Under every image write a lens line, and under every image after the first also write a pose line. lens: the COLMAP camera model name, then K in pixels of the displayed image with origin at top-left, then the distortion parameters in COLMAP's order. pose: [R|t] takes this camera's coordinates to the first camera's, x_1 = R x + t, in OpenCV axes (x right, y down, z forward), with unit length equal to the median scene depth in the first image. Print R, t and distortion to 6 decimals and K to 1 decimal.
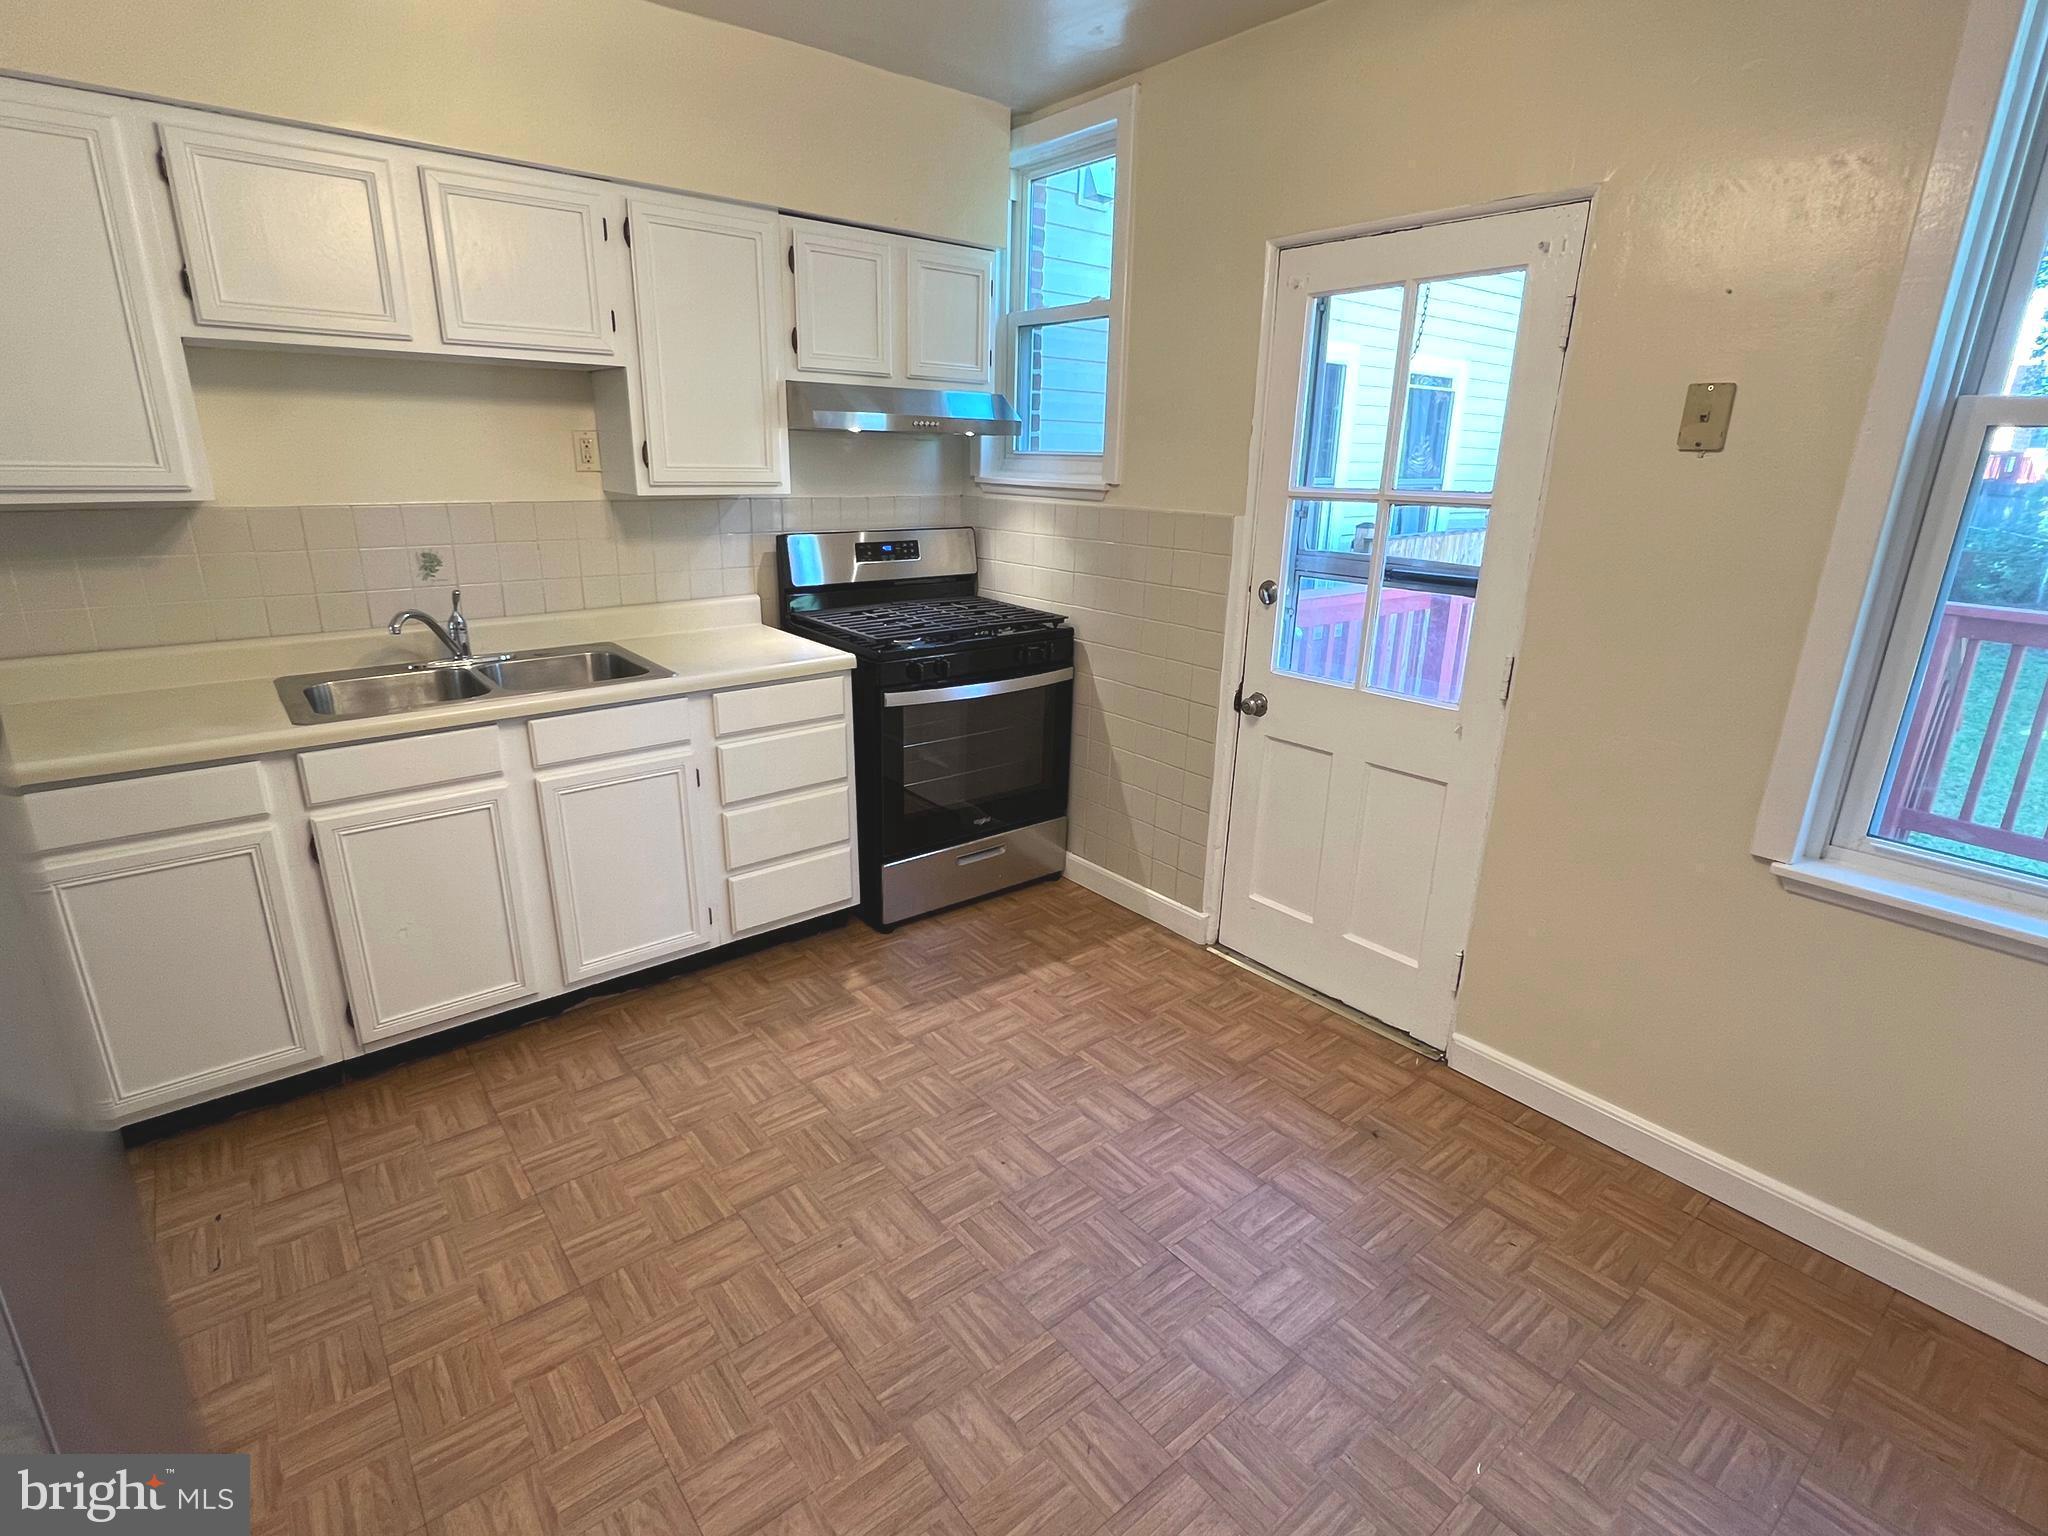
lens RADIAL K [[1004.1, 0, 1018.7], [0, 1004.1, 767.4], [0, 0, 1]] dist [-0.000841, 0.000340]
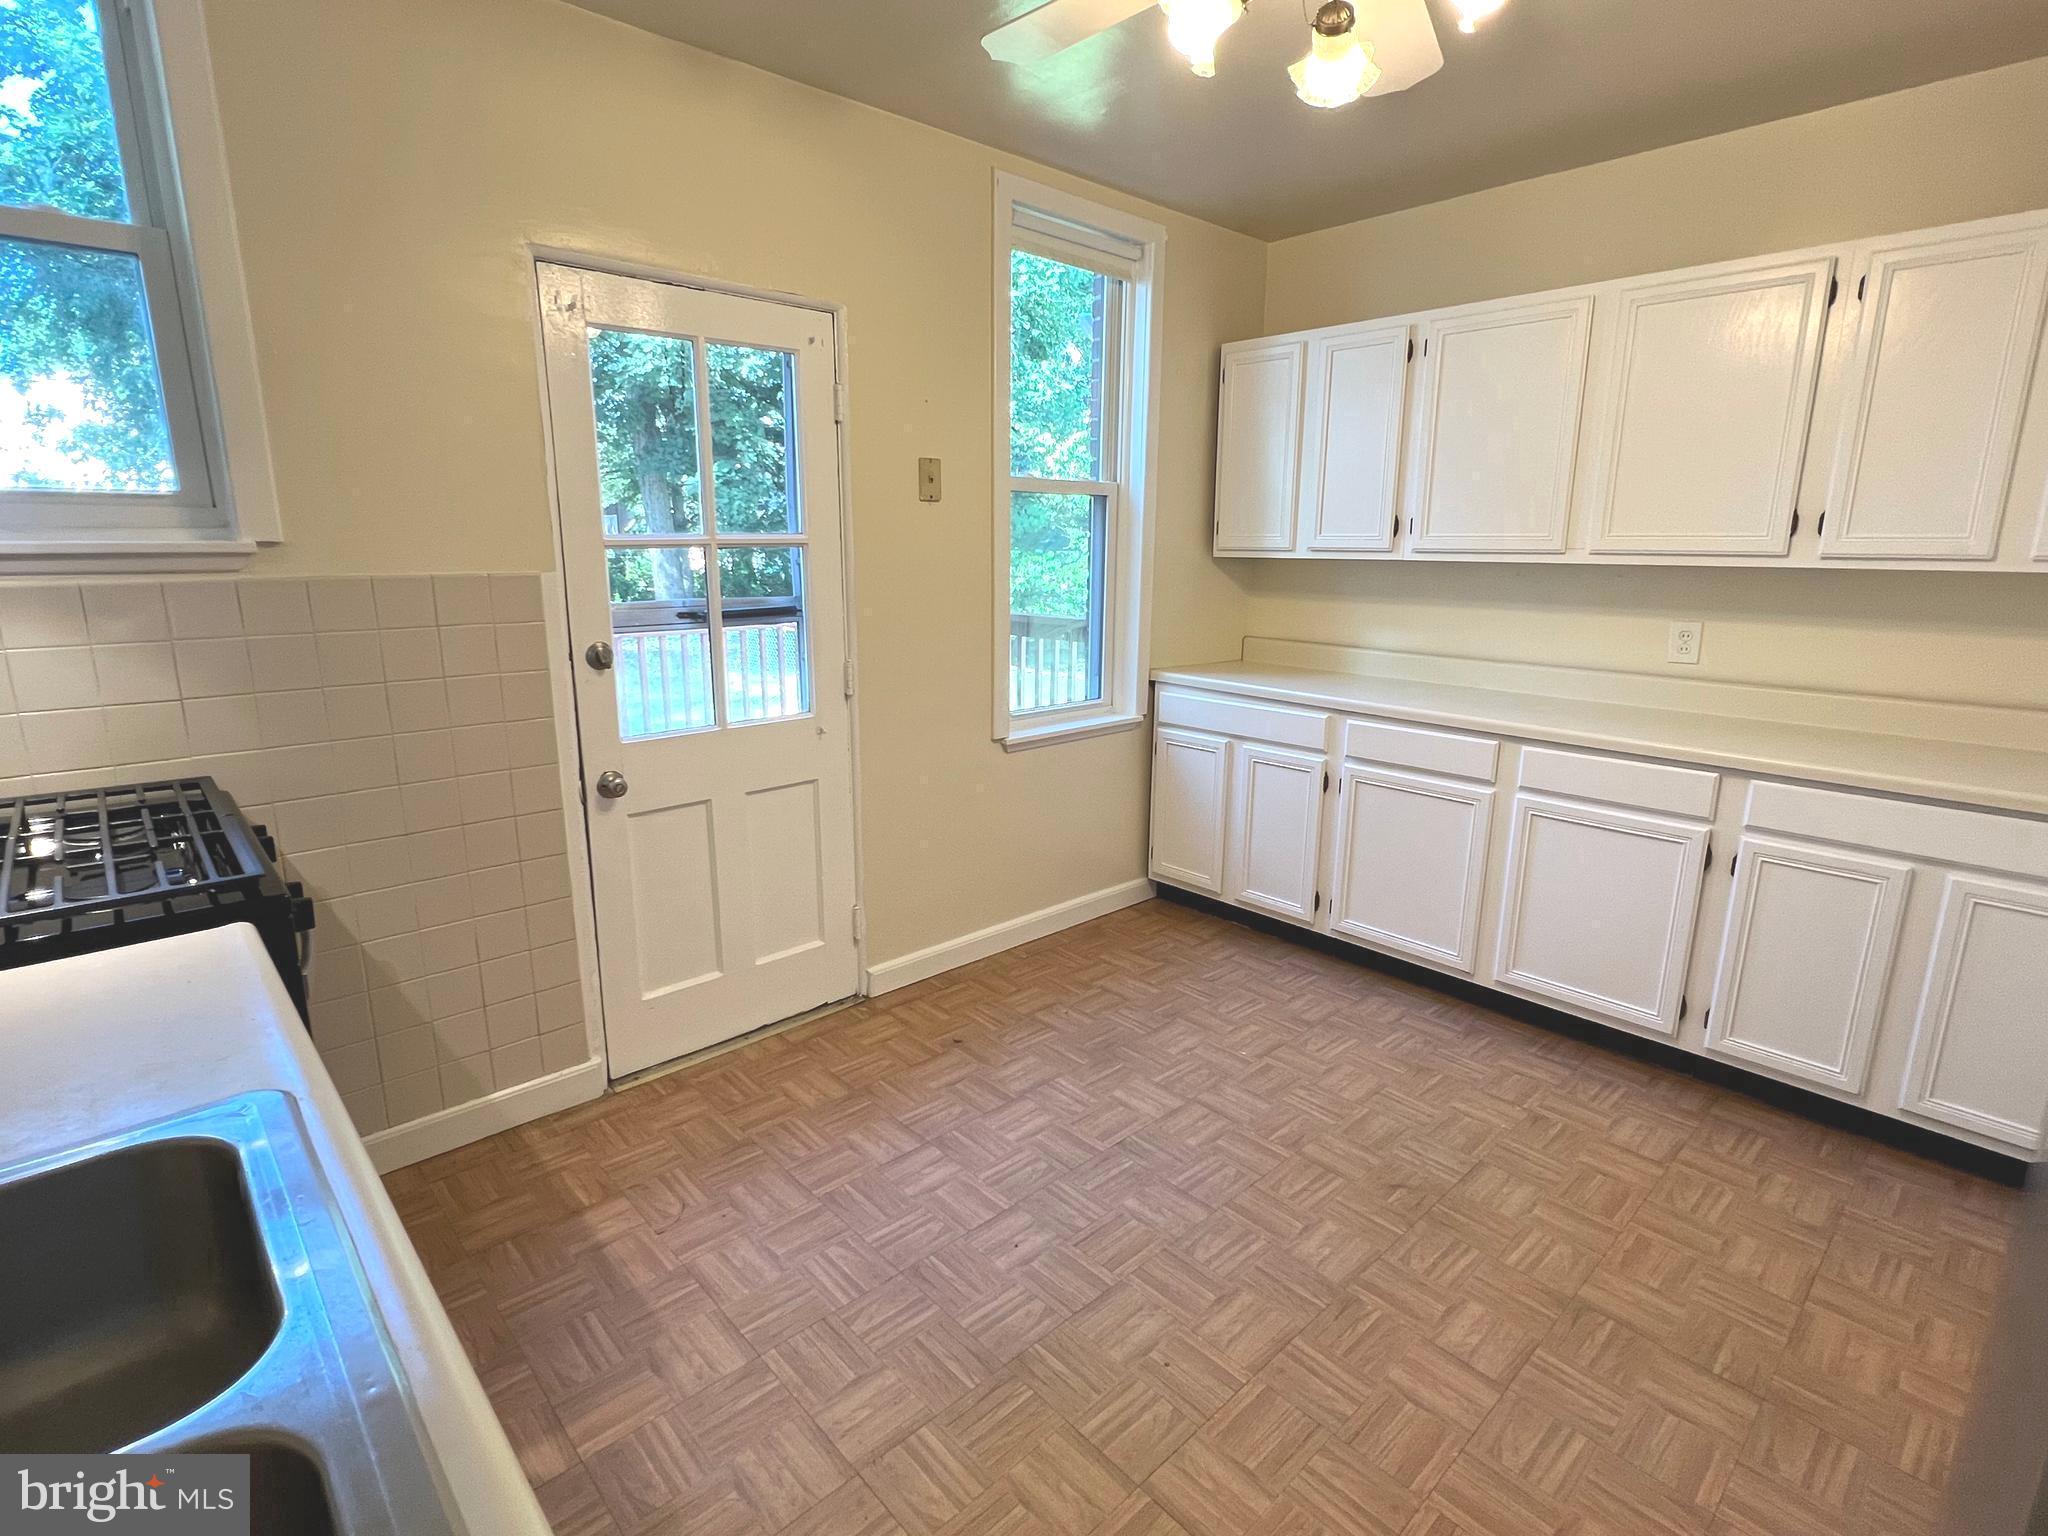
lens RADIAL K [[1008.9, 0, 1020.0], [0, 1008.9, 768.3], [0, 0, 1]] dist [-0.000545, 0.000859]
pose [[-0.067471, -0.245637, 0.967011, -0.621762], [0.291047, 0.922219, 0.254566, -0.194390], [-0.954327, 0.298621, 0.009268, 0.651925]]
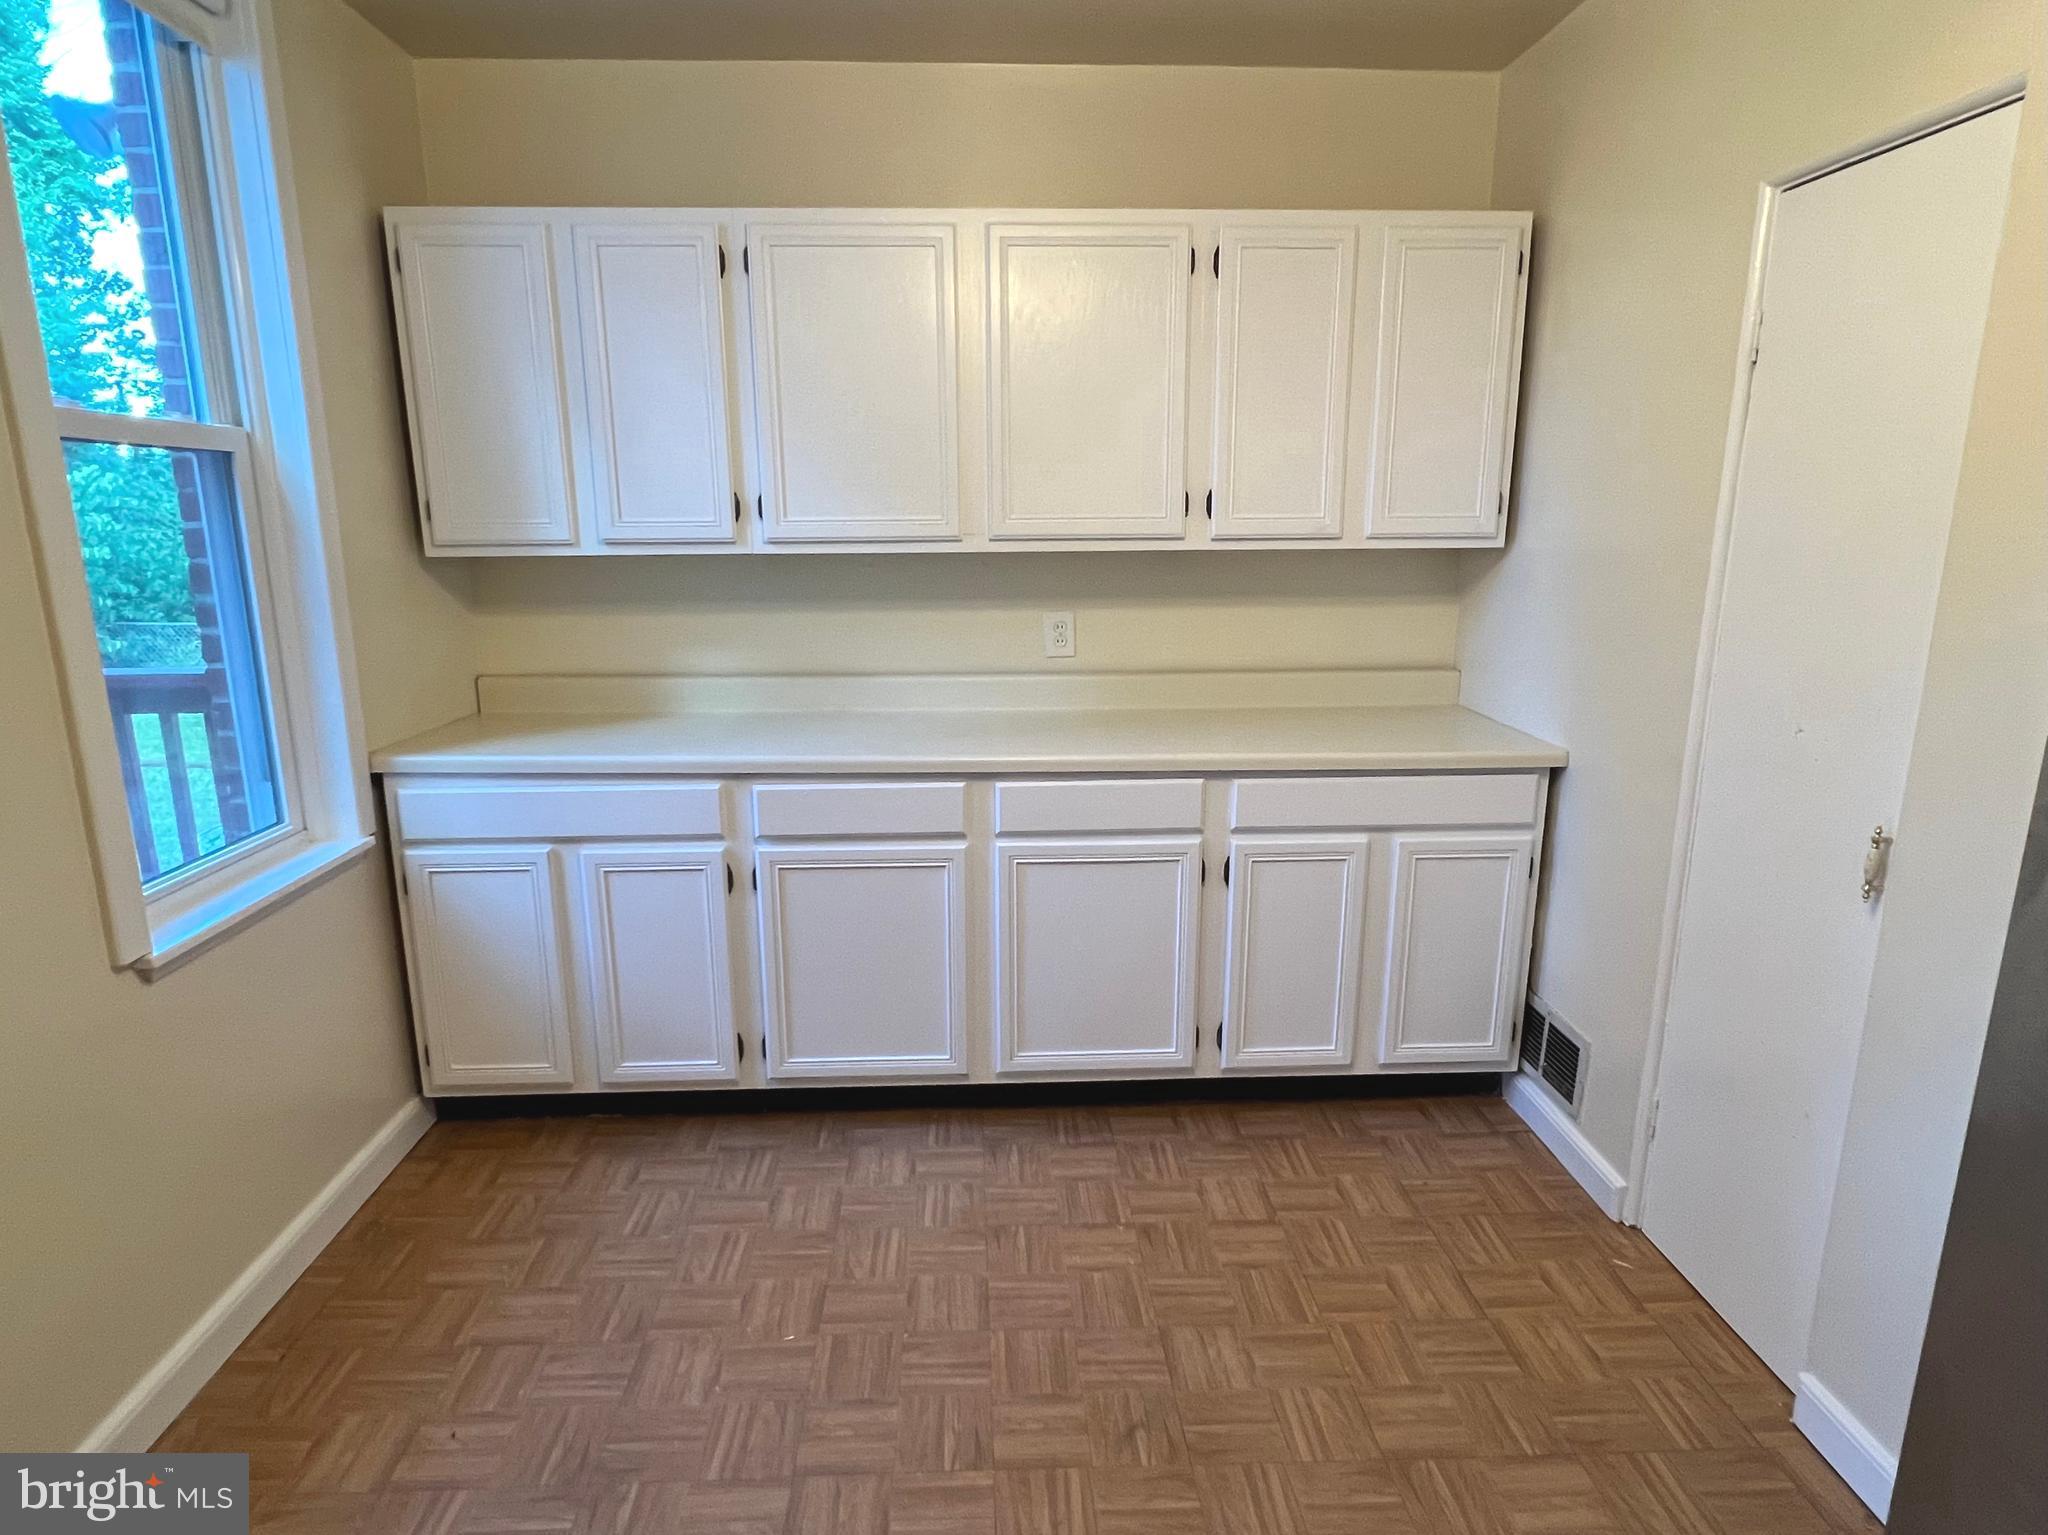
lens RADIAL K [[1132.7, 0, 1024.0], [0, 1132.7, 767.5], [0, 0, 1]] dist [-0.003200, 0.000630]
pose [[-0.806701, -0.148394, 0.572025, -0.219459], [0.163440, 0.874180, 0.457271, -0.230655], [-0.567909, 0.462373, -0.680949, 0.767866]]
